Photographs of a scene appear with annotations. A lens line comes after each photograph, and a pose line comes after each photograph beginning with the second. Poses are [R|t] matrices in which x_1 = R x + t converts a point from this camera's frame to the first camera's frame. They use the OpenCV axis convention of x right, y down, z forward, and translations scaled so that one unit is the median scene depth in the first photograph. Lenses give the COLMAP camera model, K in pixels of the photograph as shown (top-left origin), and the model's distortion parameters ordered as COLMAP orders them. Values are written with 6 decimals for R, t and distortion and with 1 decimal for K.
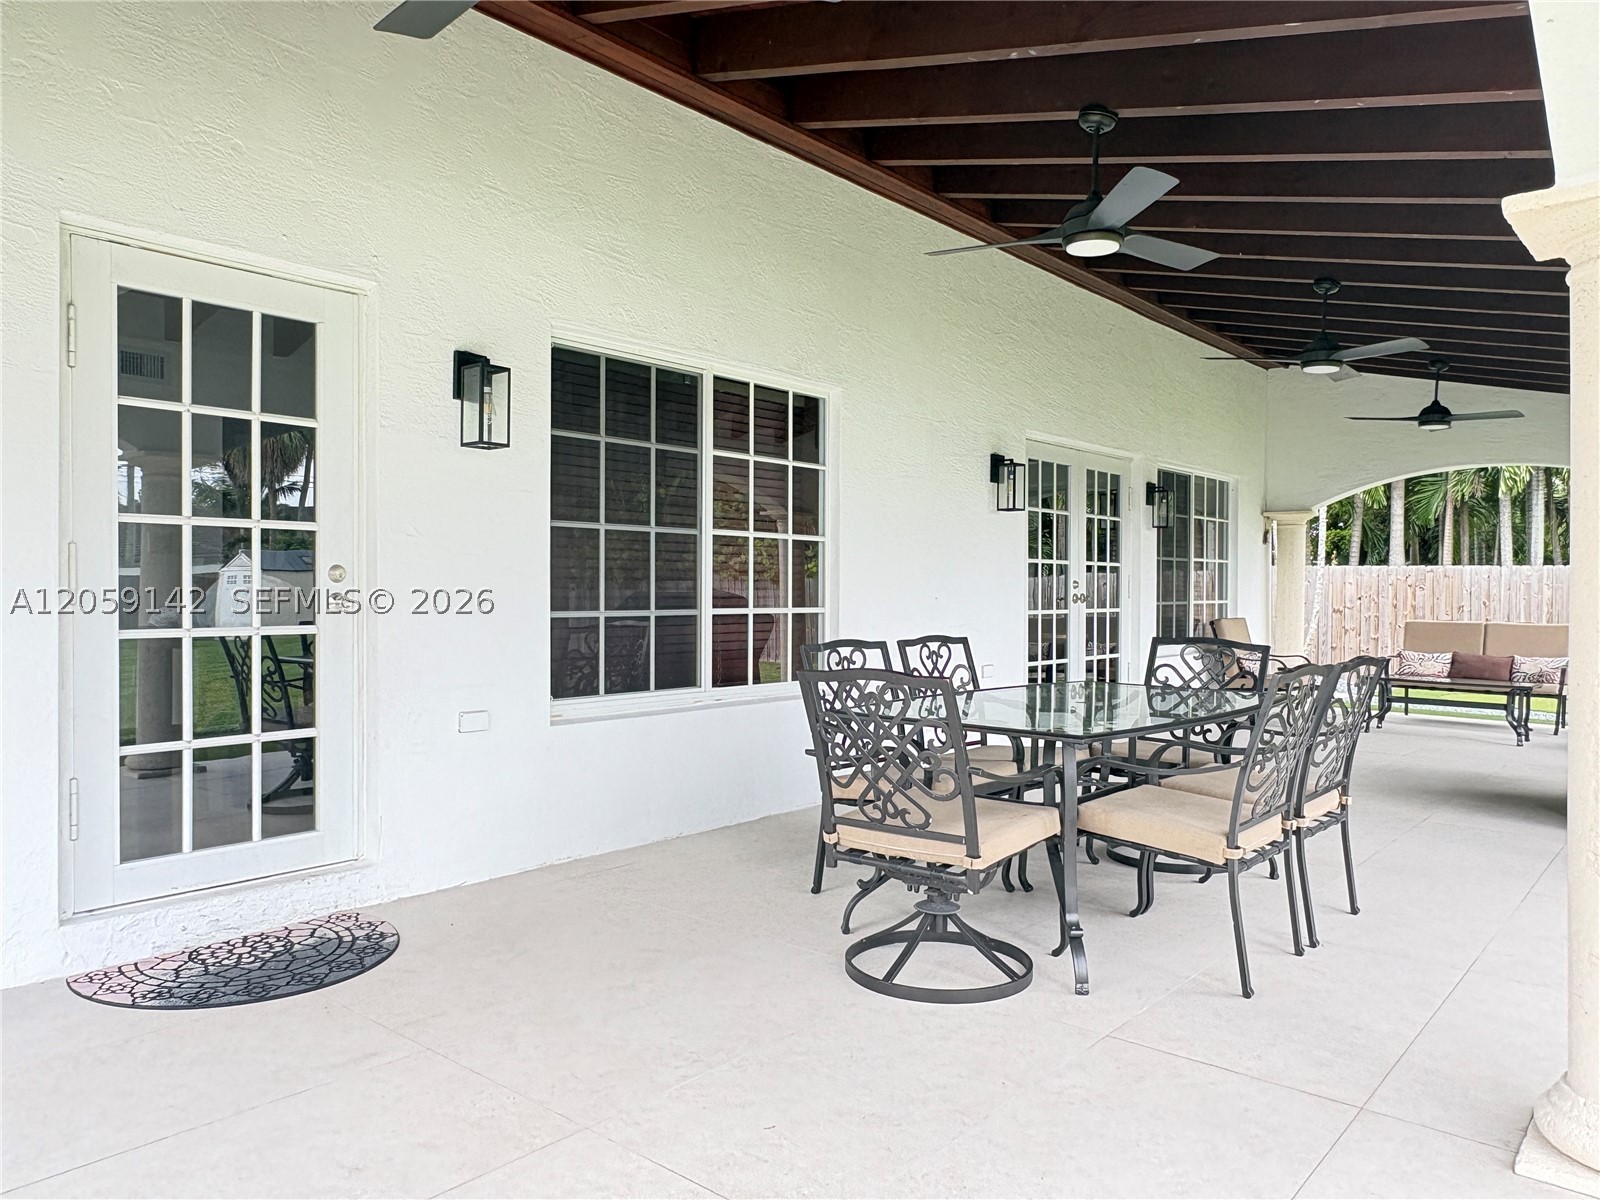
lens RADIAL K [[1126.7, 0, 800.0], [0, 1126.7, 600.0], [0, 0, 1]] dist [0.002169, 0.000211]
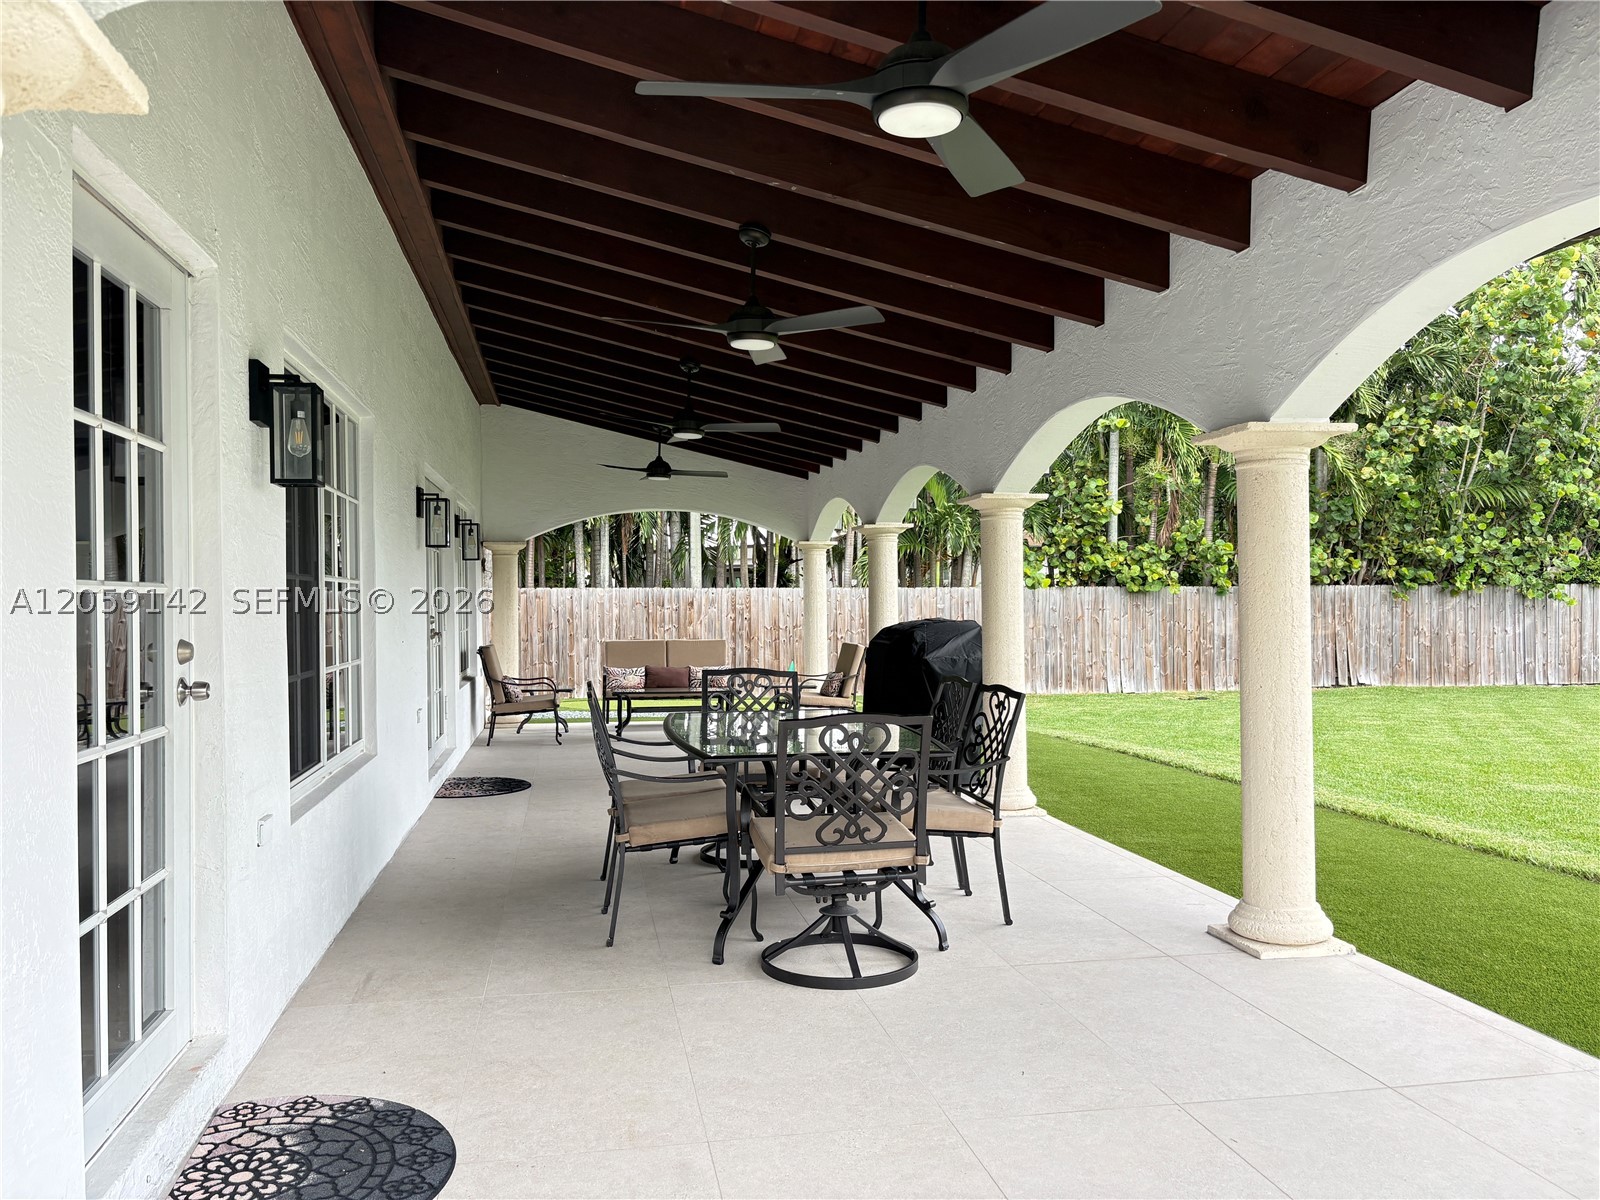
lens RADIAL K [[1208.0, 0, 796.2], [0, 1208.0, 593.4], [0, 0, 1]] dist [0.059529, -0.065677]
pose [[0.633963, -0.009462, 0.773306, -0.679017], [0.022493, 0.999728, -0.006208, -0.041825], [-0.773036, 0.021330, 0.634003, 0.164365]]
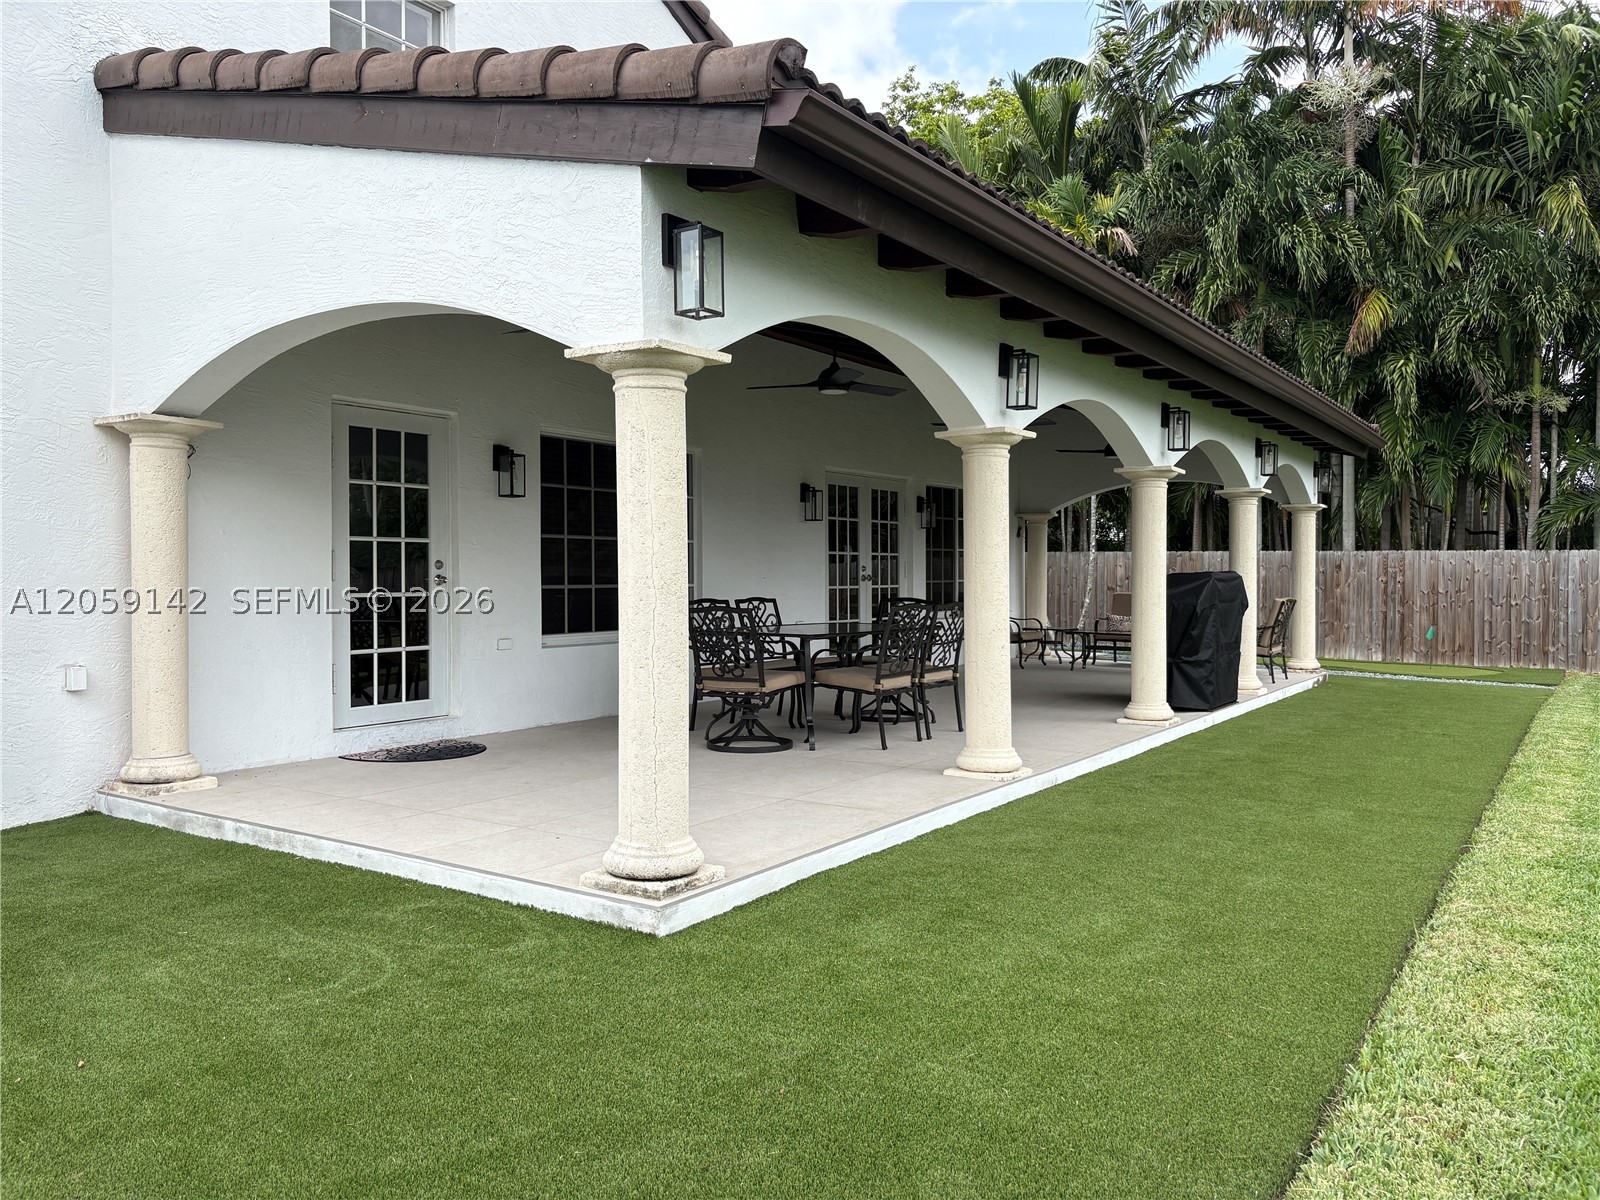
lens RADIAL K [[1208.0, 0, 796.2], [0, 1208.0, 593.4], [0, 0, 1]] dist [0.059529, -0.065677]
pose [[0.993574, -0.008615, 0.112852, -0.038025], [0.007978, 0.999950, 0.006096, 0.015499], [-0.112899, -0.005157, 0.993593, -1.024236]]
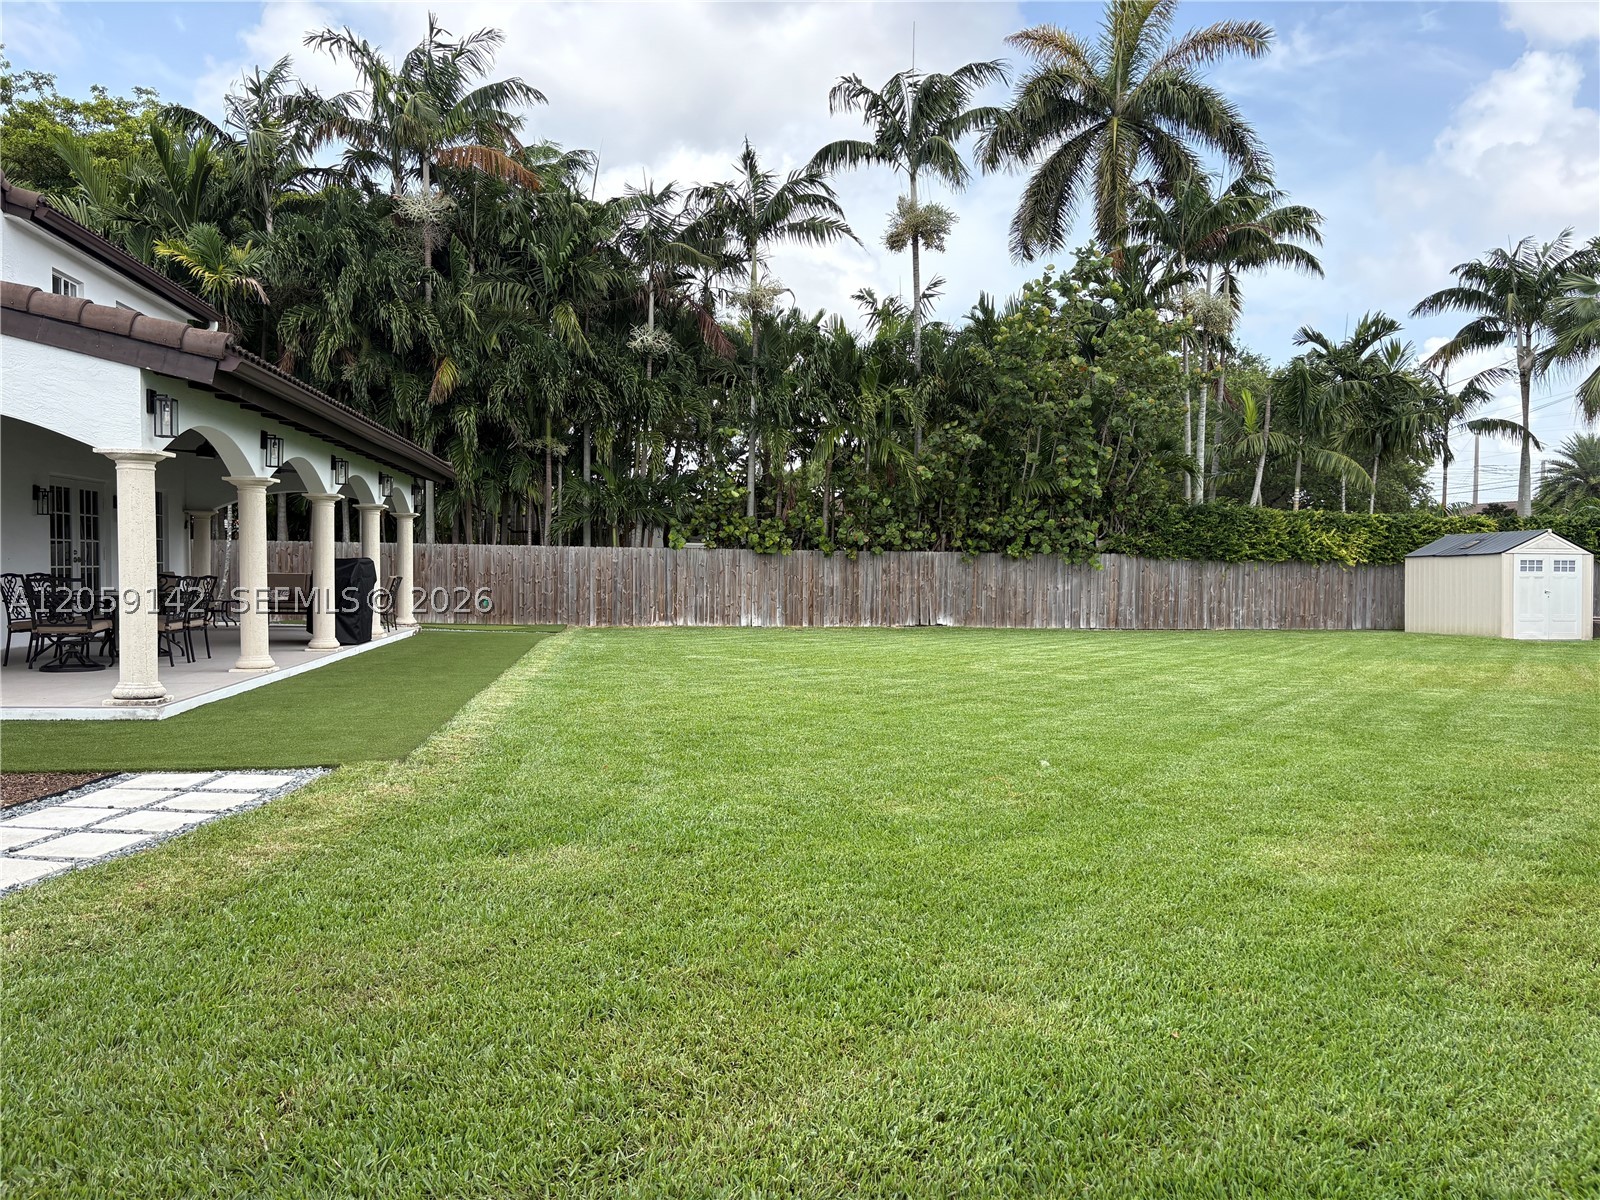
lens RADIAL K [[1208.0, 0, 796.2], [0, 1208.0, 593.4], [0, 0, 1]] dist [0.059529, -0.065677]
pose [[0.667462, -0.018731, 0.744408, -0.860797], [0.003374, 0.999749, 0.022130, 0.024823], [-0.744636, -0.012259, 0.667358, -2.282504]]
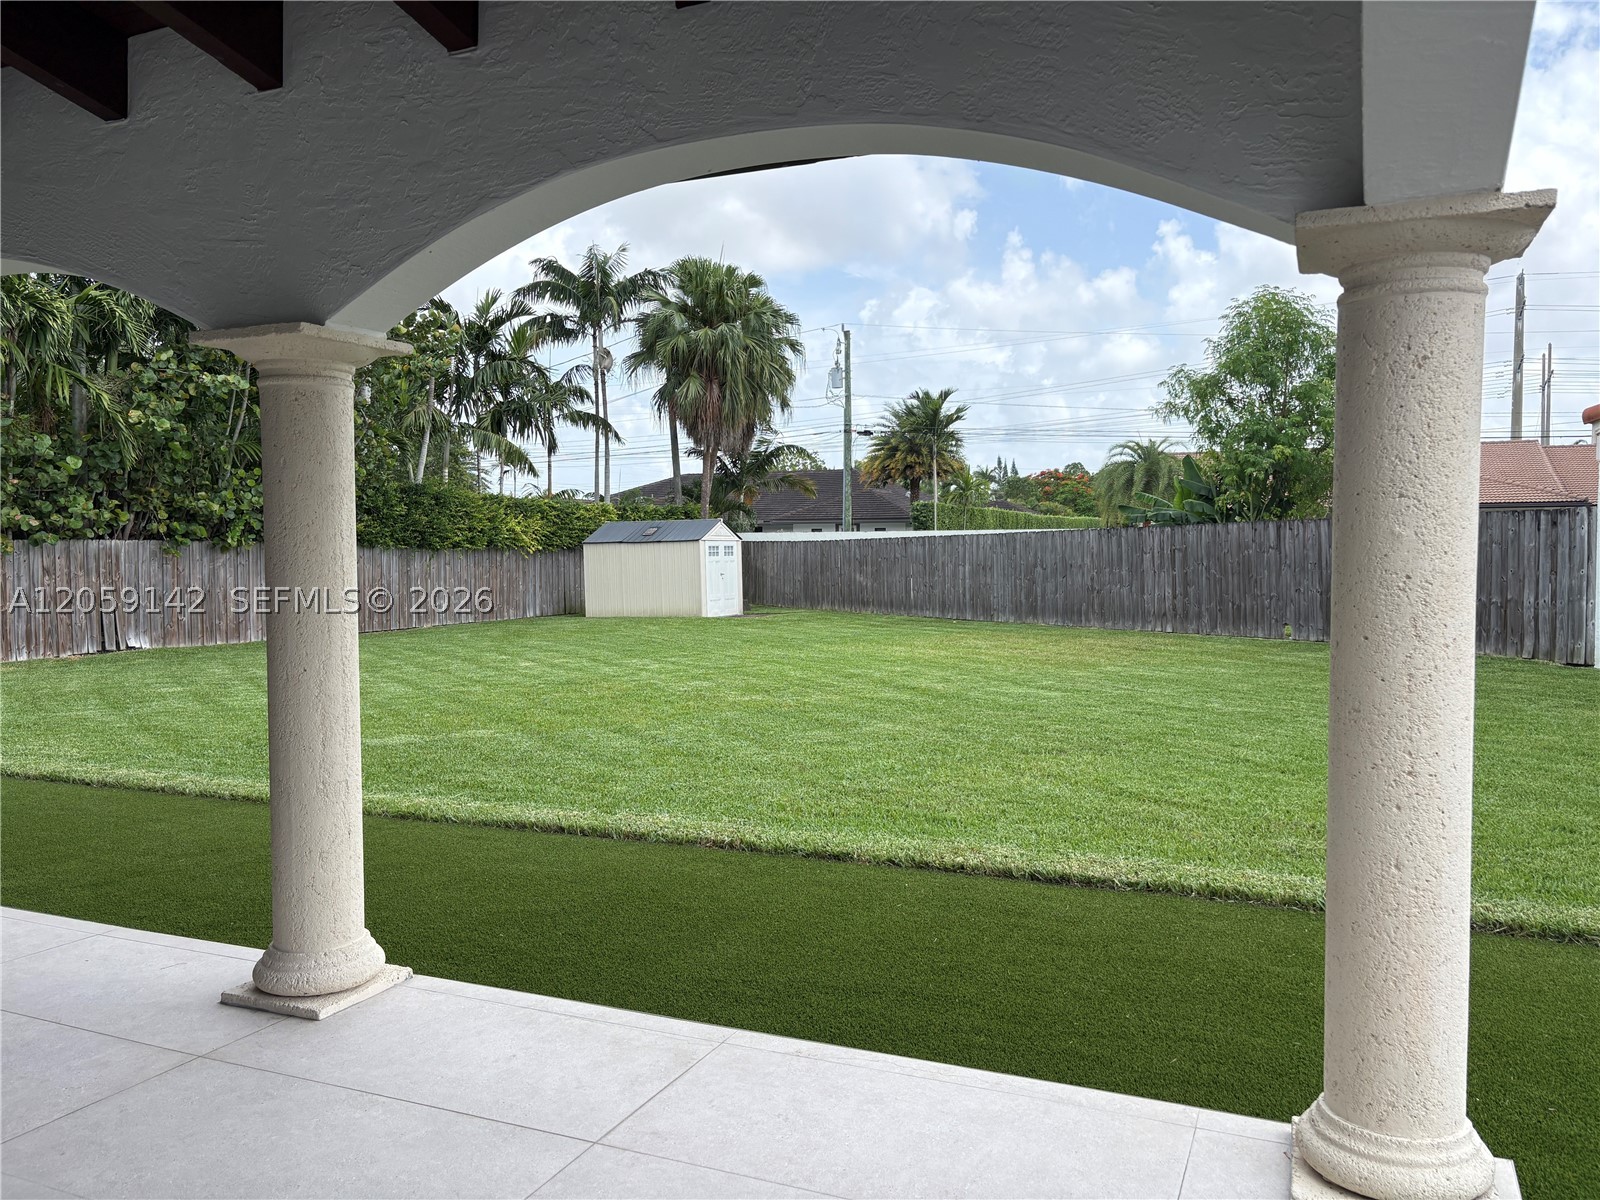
lens RADIAL K [[1218.6, 0, 800.0], [0, 1218.6, 600.0], [0, 0, 1]] dist [0.059190, -0.050874]
pose [[-0.280890, -0.047540, 0.958562, -0.497333], [0.011660, 0.998530, 0.052939, -0.045275], [-0.959669, 0.026047, -0.279922, 0.425396]]
